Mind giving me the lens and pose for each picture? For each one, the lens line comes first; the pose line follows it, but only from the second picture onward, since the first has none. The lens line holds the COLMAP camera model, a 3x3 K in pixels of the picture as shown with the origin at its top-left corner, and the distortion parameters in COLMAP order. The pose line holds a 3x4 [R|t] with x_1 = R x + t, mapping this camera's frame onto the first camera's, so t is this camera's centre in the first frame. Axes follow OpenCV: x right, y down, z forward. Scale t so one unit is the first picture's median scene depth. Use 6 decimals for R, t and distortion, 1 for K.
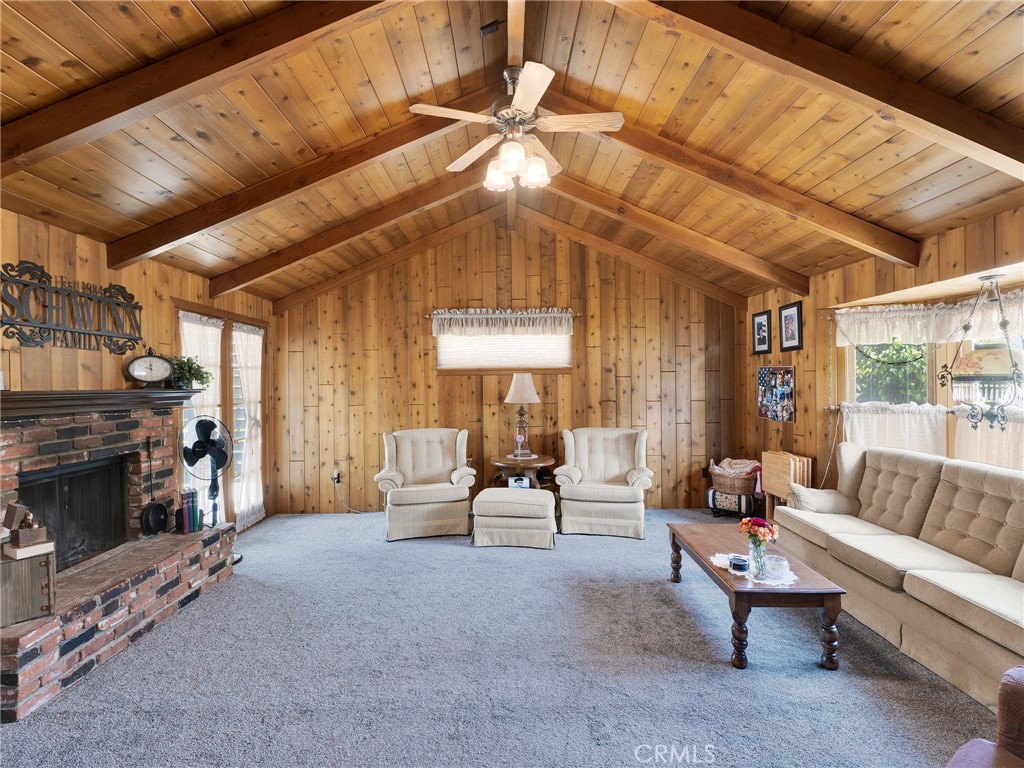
lens RADIAL K [[466.6, 0, 510.9], [0, 466.6, 384.6], [0, 0, 1]] dist [0.007095, -0.001979]
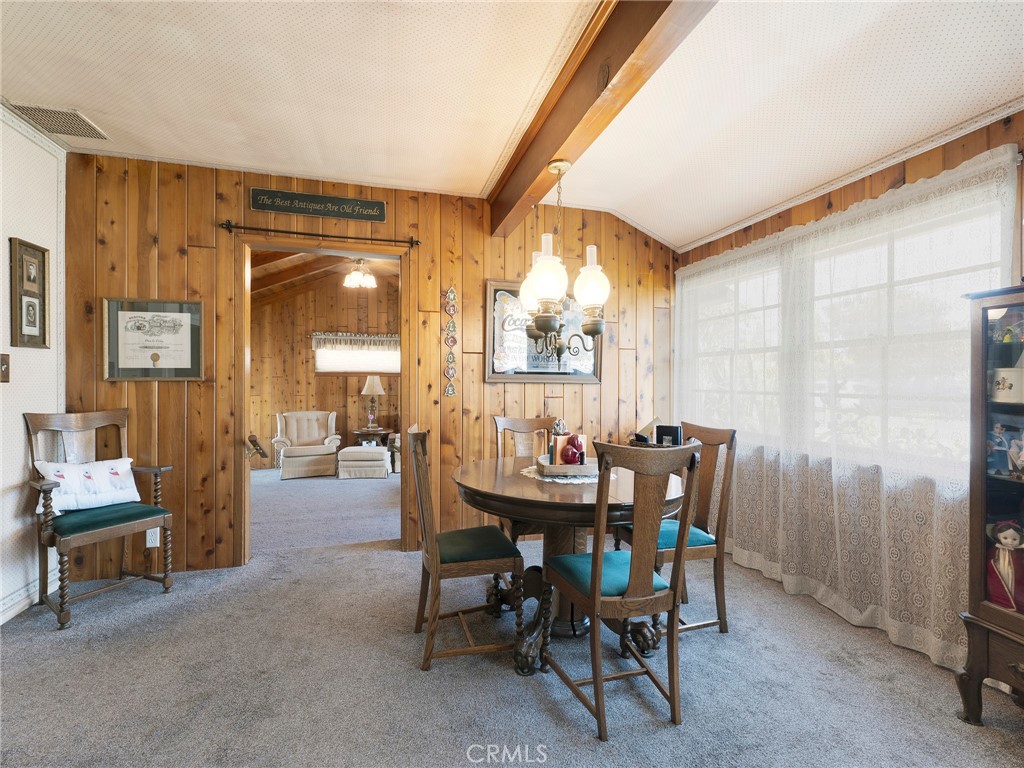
lens RADIAL K [[466.6, 0, 510.0], [0, 466.6, 384.1], [0, 0, 1]] dist [0.007095, -0.001979]
pose [[0.968392, 0.013093, 0.249089, 0.078586], [-0.013090, 0.999913, -0.001670, 0.000513], [-0.249090, -0.001643, 0.968479, -0.639961]]
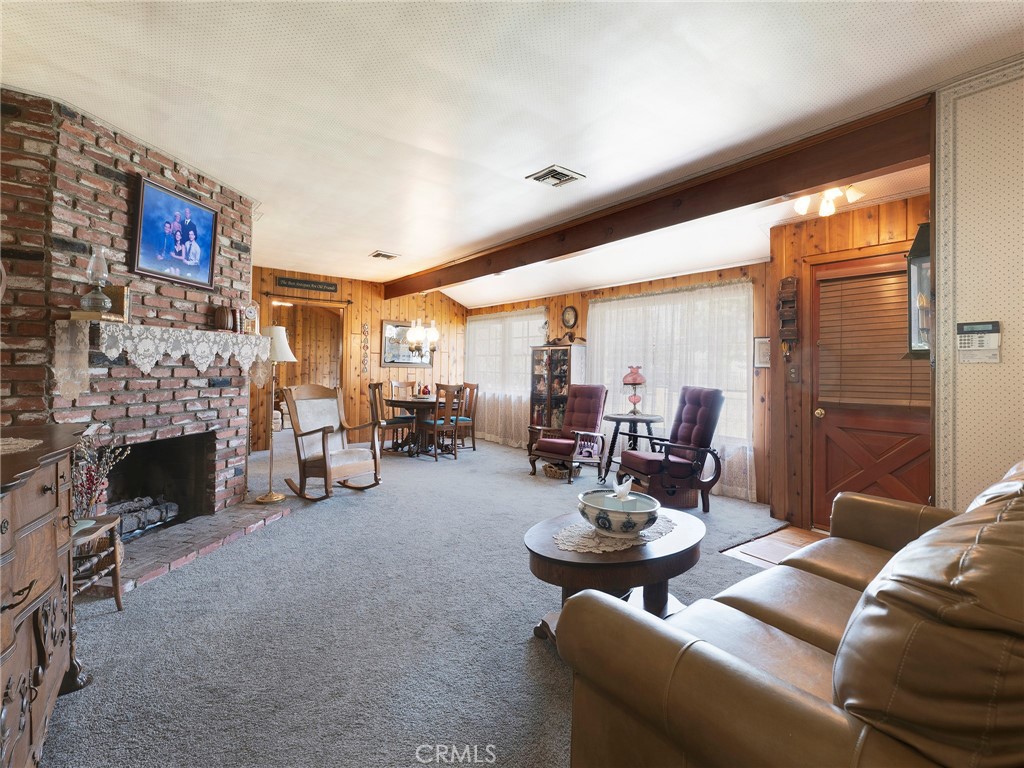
lens RADIAL K [[466.6, 0, 507.8], [0, 466.6, 363.7], [0, 0, 1]] dist [0.007095, -0.001979]
pose [[0.805110, 0.030128, 0.592360, -0.346226], [-0.024175, 0.999546, -0.017980, 0.004828], [-0.592633, 0.000156, 0.805473, -1.416456]]
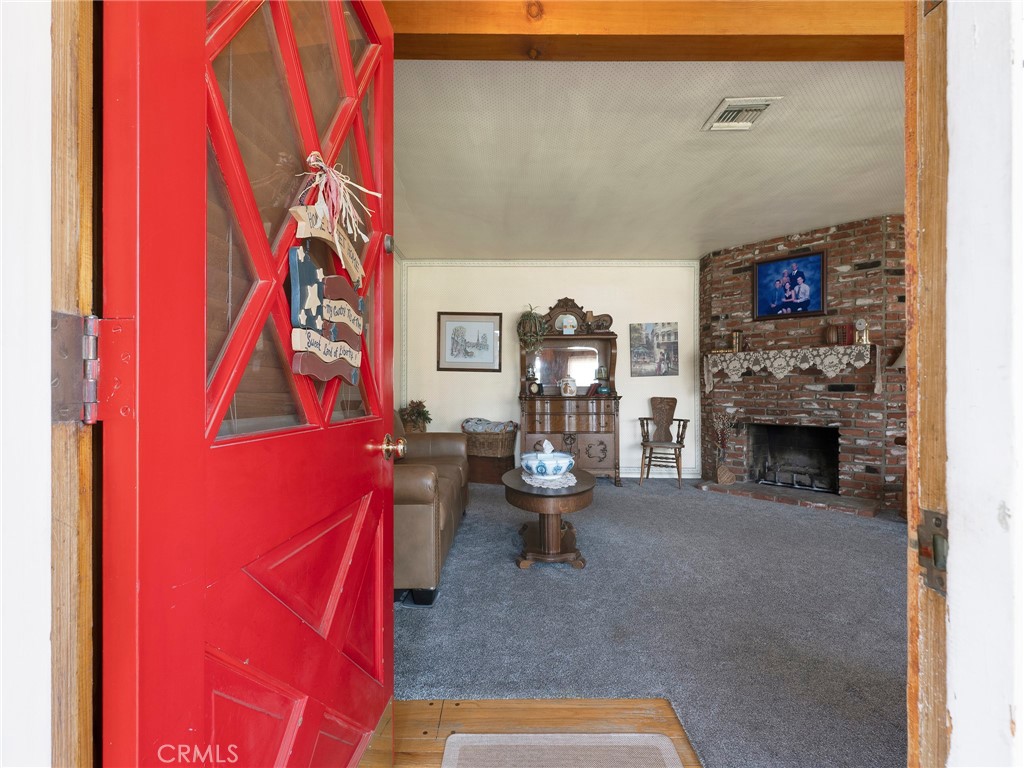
lens RADIAL K [[466.6, 0, 508.1], [0, 466.6, 392.2], [0, 0, 1]] dist [0.007095, -0.001979]
pose [[-0.004853, 0.017174, -0.999841, 0.573998], [-0.000409, 0.999852, 0.017176, 0.024339], [0.999988, 0.000492, -0.004846, -1.189606]]
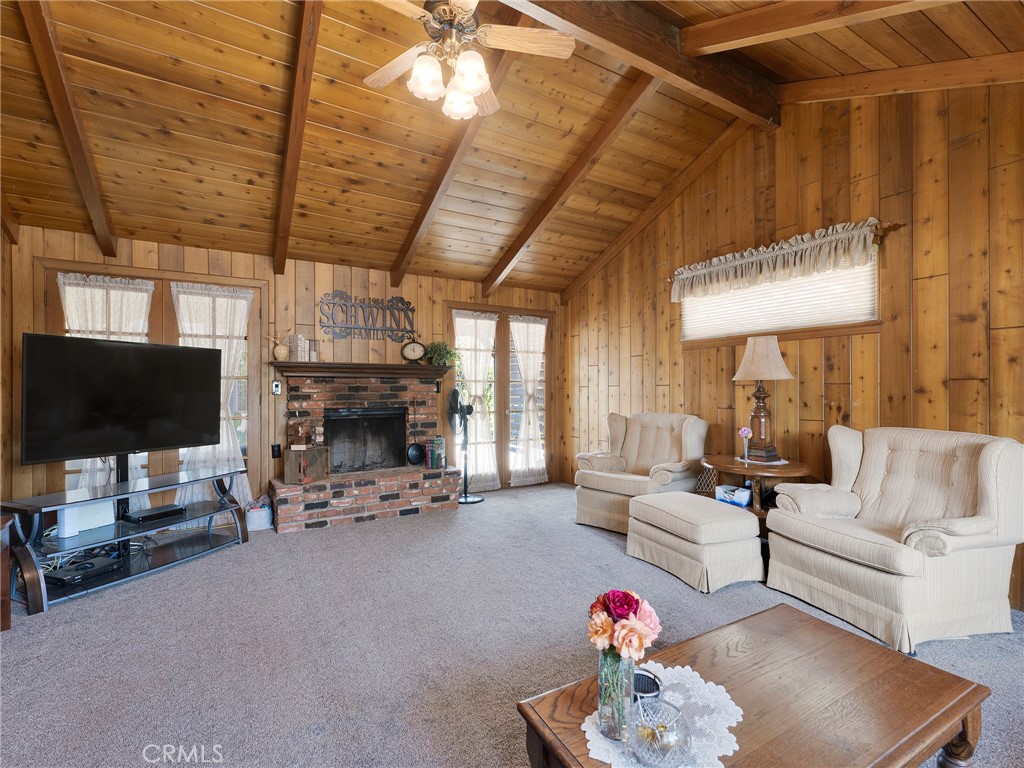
lens RADIAL K [[466.6, 0, 509.8], [0, 466.6, 388.6], [0, 0, 1]] dist [0.007095, -0.001979]
pose [[0.508245, 0.009168, -0.861164, 0.420050], [-0.005084, 0.999958, 0.007646, 0.046840], [0.861198, 0.000492, 0.508270, 0.342811]]
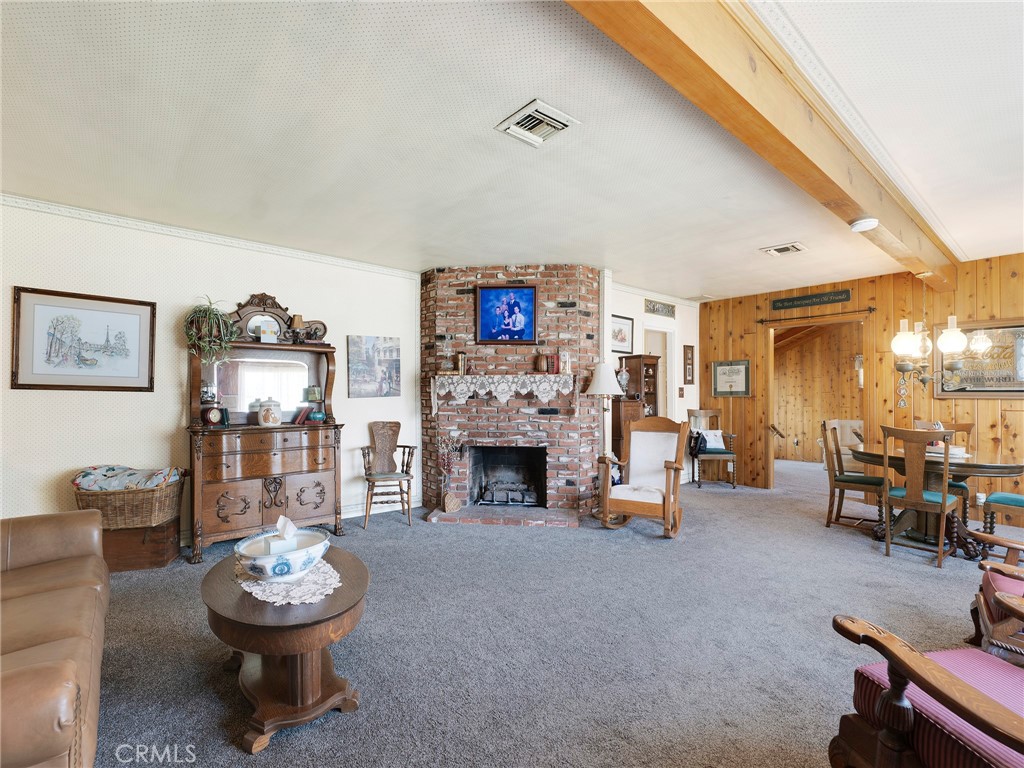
lens RADIAL K [[466.6, 0, 514.0], [0, 466.6, 390.2], [0, 0, 1]] dist [0.007095, -0.001979]
pose [[0.640243, 0.005777, -0.768151, 0.399955], [-0.009768, 0.999952, -0.000622, -0.010310], [0.768110, 0.007901, 0.640269, -1.245086]]
